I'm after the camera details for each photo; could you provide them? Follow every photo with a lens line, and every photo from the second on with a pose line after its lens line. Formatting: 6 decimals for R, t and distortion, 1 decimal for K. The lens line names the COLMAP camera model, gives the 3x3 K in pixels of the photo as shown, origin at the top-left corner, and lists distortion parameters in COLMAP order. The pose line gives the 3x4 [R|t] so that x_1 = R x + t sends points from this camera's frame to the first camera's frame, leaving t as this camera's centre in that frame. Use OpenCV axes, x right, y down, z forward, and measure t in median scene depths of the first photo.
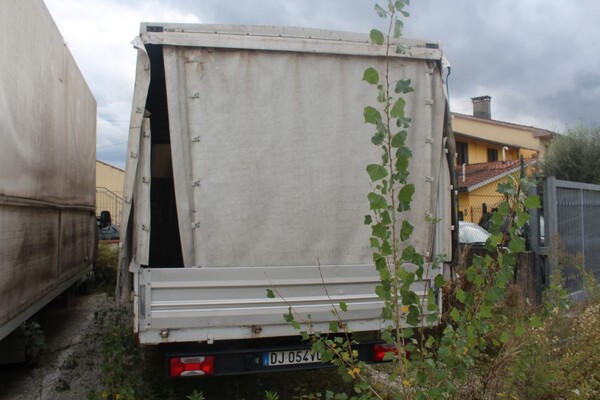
lens RADIAL K [[498.4, 0, 296.9], [0, 498.4, 197.8], [0, 0, 1]] dist [-0.167608, 0.143316]
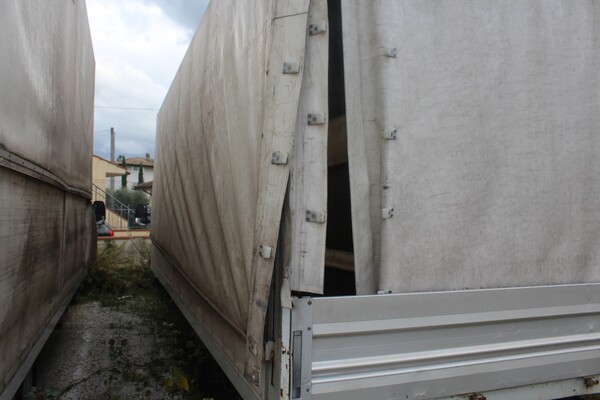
lens RADIAL K [[498.4, 0, 296.9], [0, 498.4, 197.8], [0, 0, 1]] dist [-0.167608, 0.143316]
pose [[0.997494, 0.017558, 0.068532, -0.319597], [-0.017762, 0.999839, 0.002373, 0.036777], [-0.068479, -0.003584, 0.997646, 0.449696]]
